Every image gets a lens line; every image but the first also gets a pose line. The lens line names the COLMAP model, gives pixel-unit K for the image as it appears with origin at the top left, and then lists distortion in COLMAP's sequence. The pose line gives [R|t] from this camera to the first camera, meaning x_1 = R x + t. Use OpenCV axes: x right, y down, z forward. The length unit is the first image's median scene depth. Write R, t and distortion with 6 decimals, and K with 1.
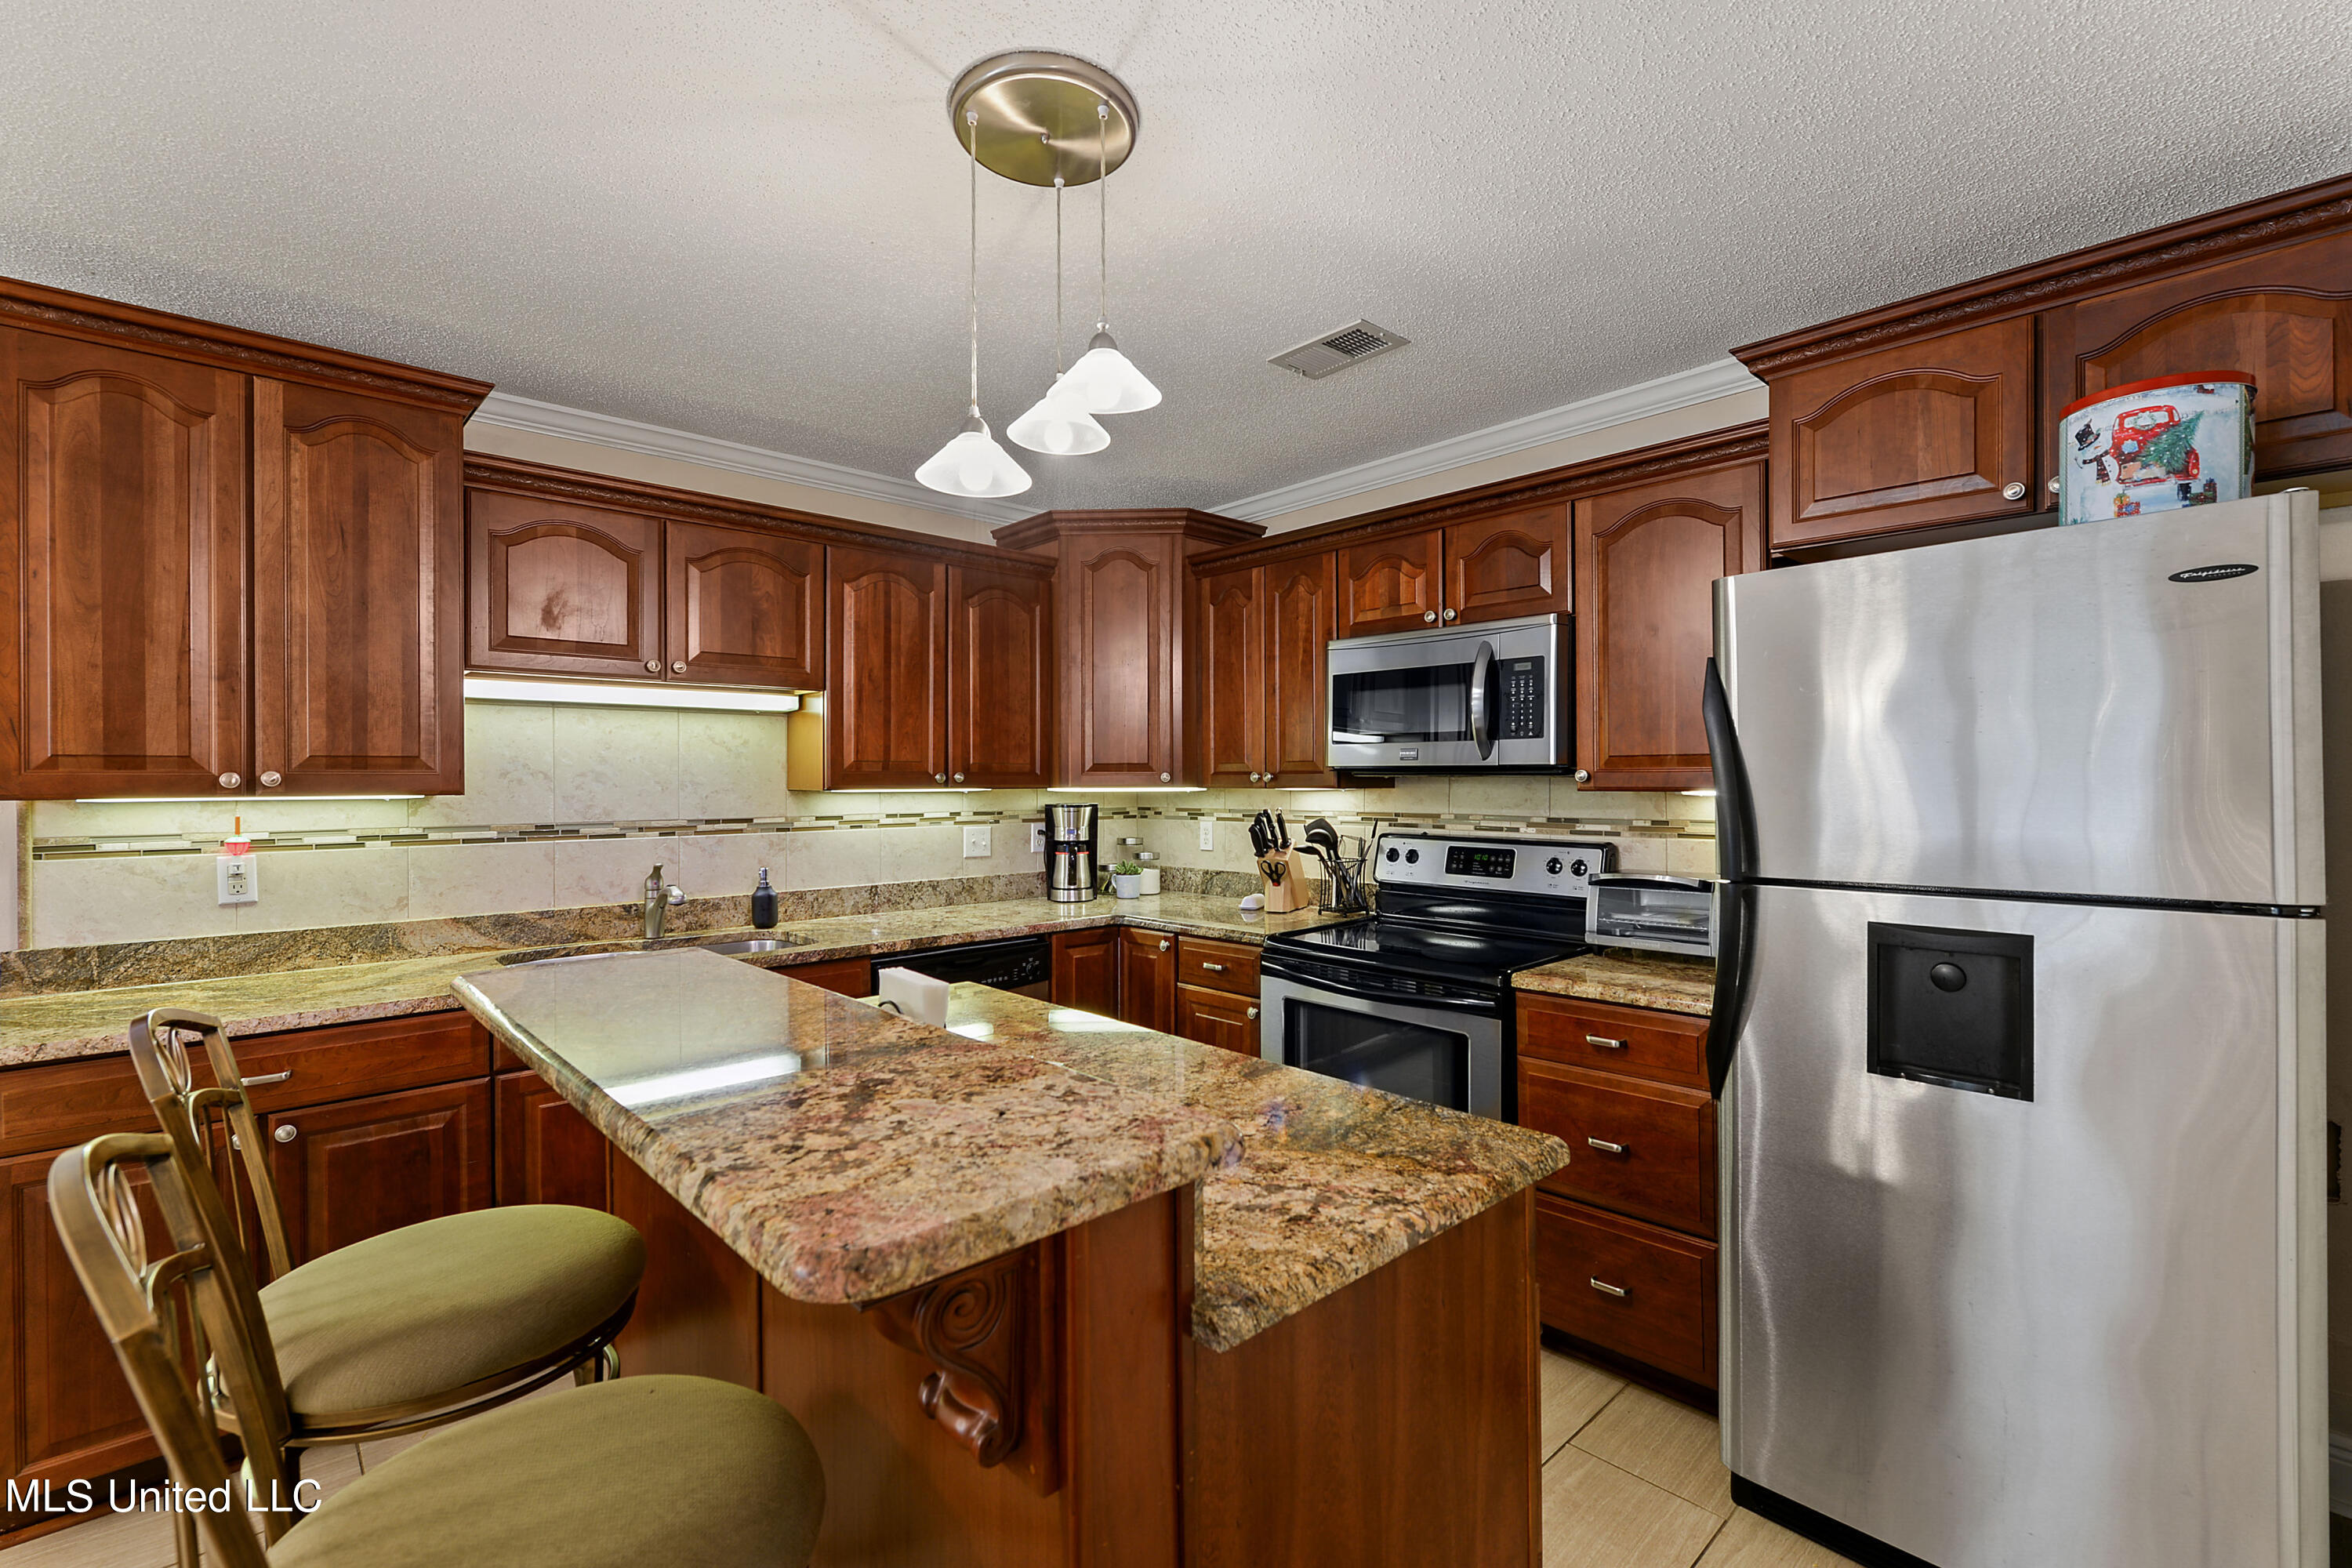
lens RADIAL K [[1047.0, 0, 1173.6], [0, 1047.0, 779.8], [0, 0, 1]] dist [-0.000652, 0.000020]
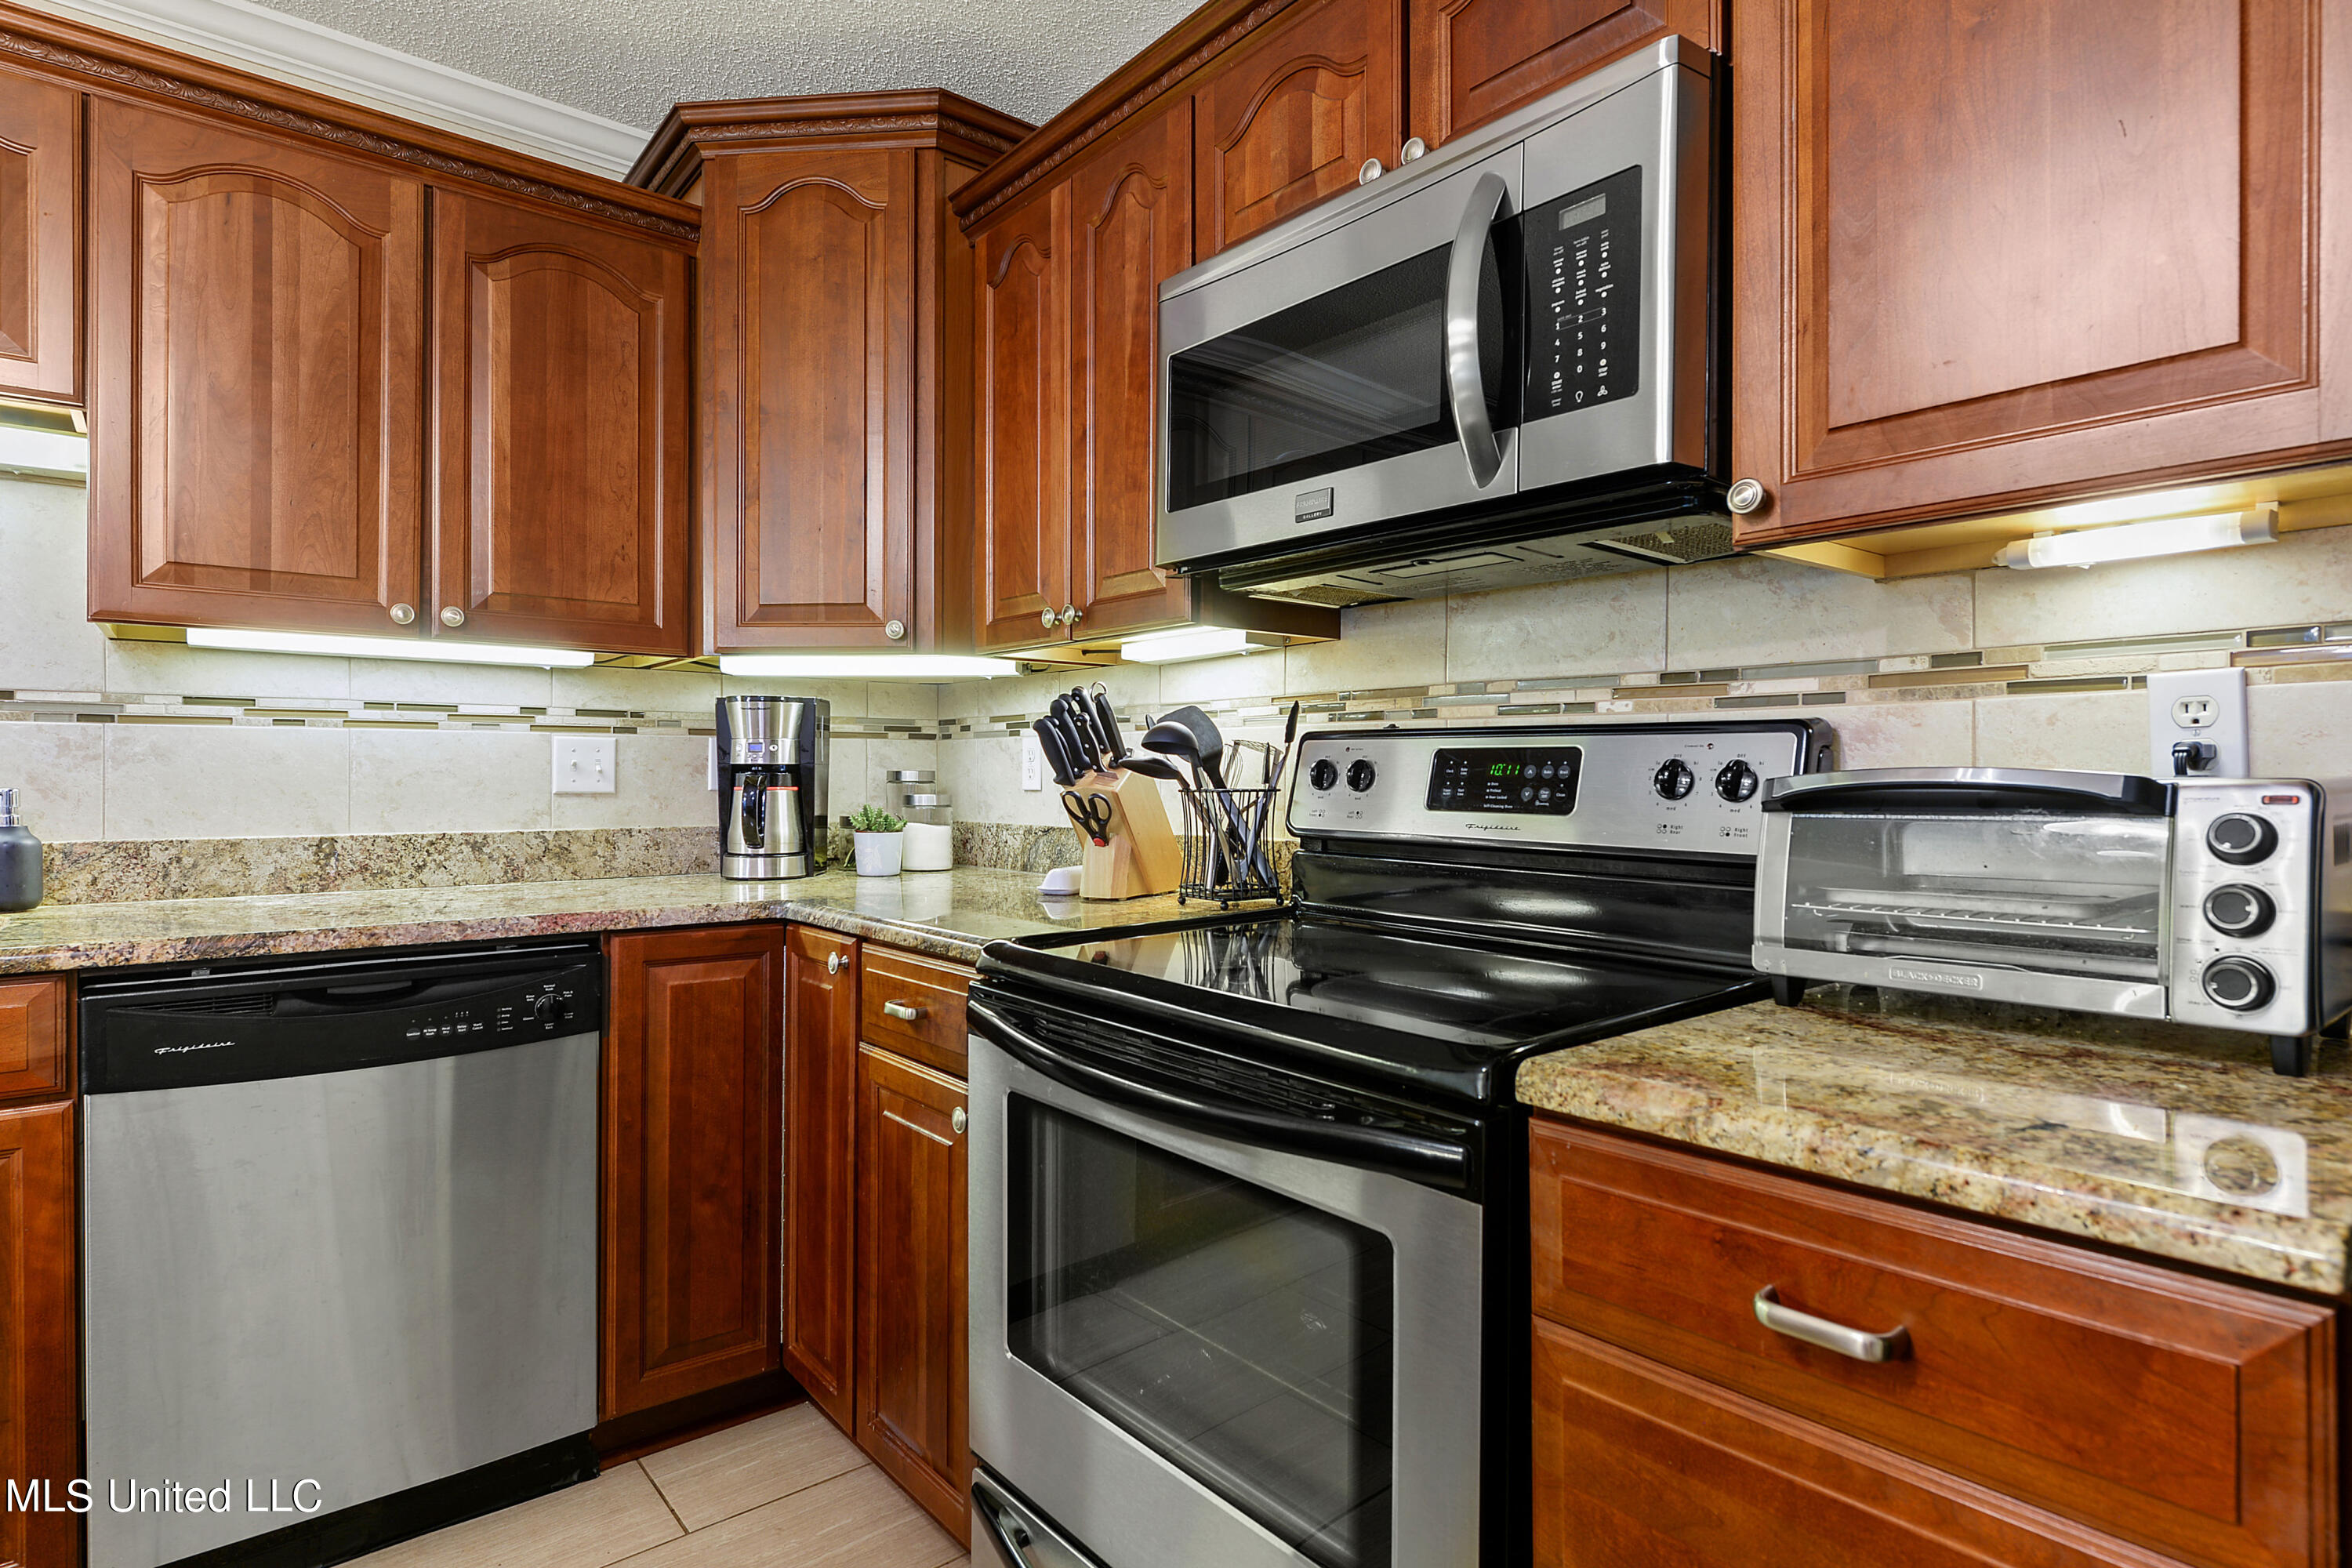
lens RADIAL K [[1219.9, 0, 1178.6], [0, 1219.9, 783.7], [0, 0, 1]] dist [-0.002132, -0.000950]
pose [[0.998067, 0.006942, -0.061753, 0.181783], [-0.006584, 0.999960, 0.006004, 0.074032], [0.061792, -0.005586, 0.998073, 0.466905]]
